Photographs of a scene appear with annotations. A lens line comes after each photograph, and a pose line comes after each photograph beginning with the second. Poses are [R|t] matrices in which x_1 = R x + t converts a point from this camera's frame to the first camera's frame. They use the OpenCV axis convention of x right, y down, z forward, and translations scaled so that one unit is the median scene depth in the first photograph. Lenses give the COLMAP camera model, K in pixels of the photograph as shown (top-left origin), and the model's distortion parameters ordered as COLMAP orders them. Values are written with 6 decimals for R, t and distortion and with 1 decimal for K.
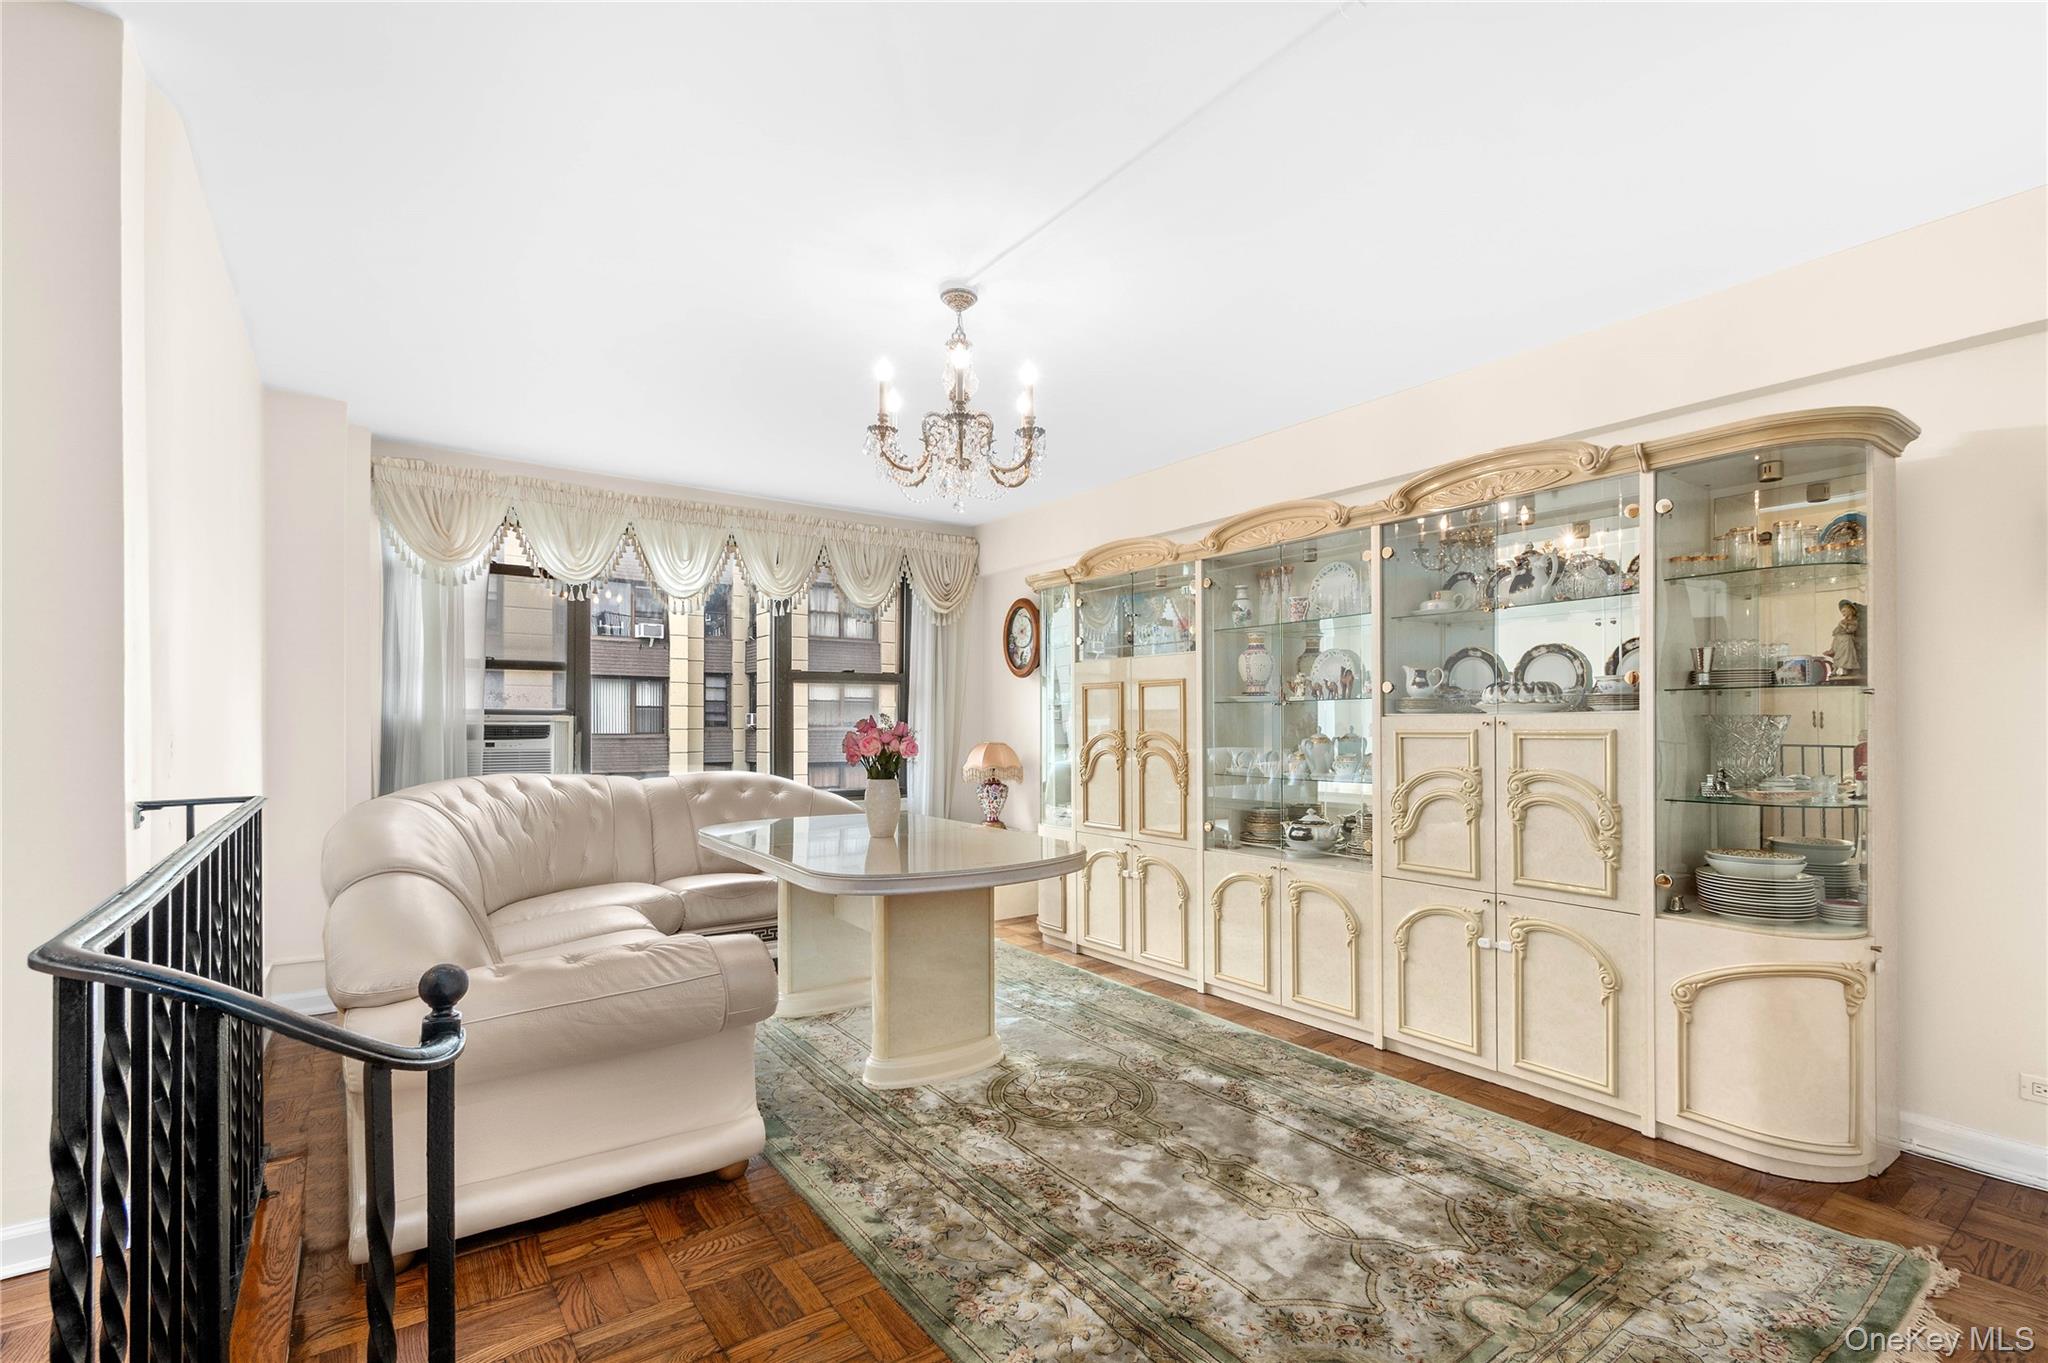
lens RADIAL K [[916.7, 0, 1023.3], [0, 916.7, 713.3], [0, 0, 1]] dist [-0.002184, -0.000371]
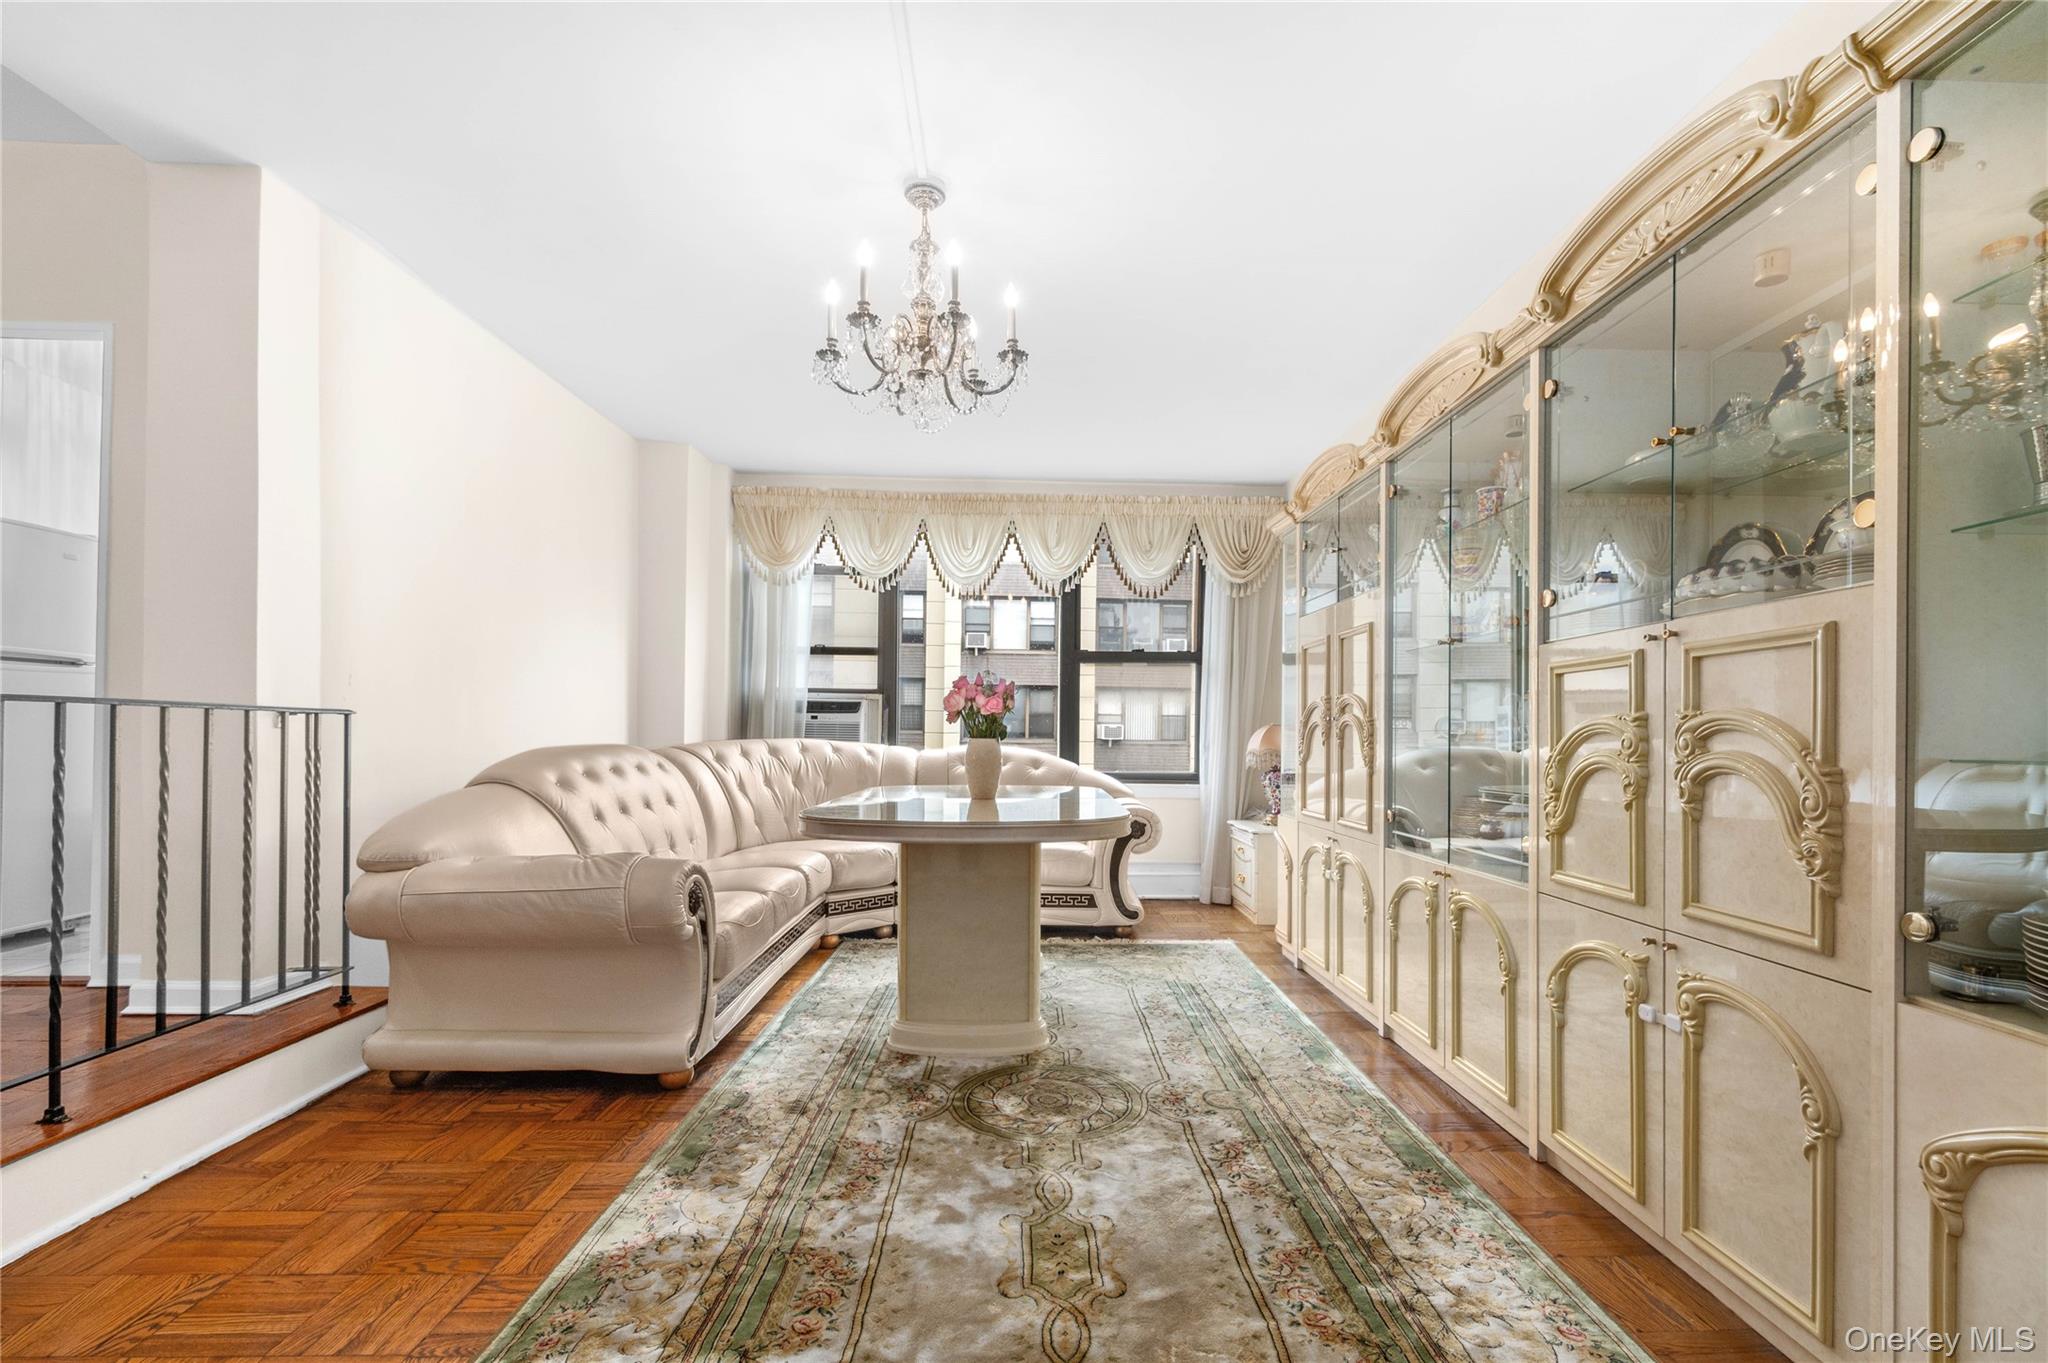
lens RADIAL K [[896.4, 0, 1031.3], [0, 896.4, 727.9], [0, 0, 1]] dist [-0.001708, -0.006475]
pose [[0.828683, 0.007424, -0.559670, 0.335595], [-0.008021, 0.999967, 0.001388, 0.048369], [0.559661, 0.003339, 0.828715, 0.208532]]
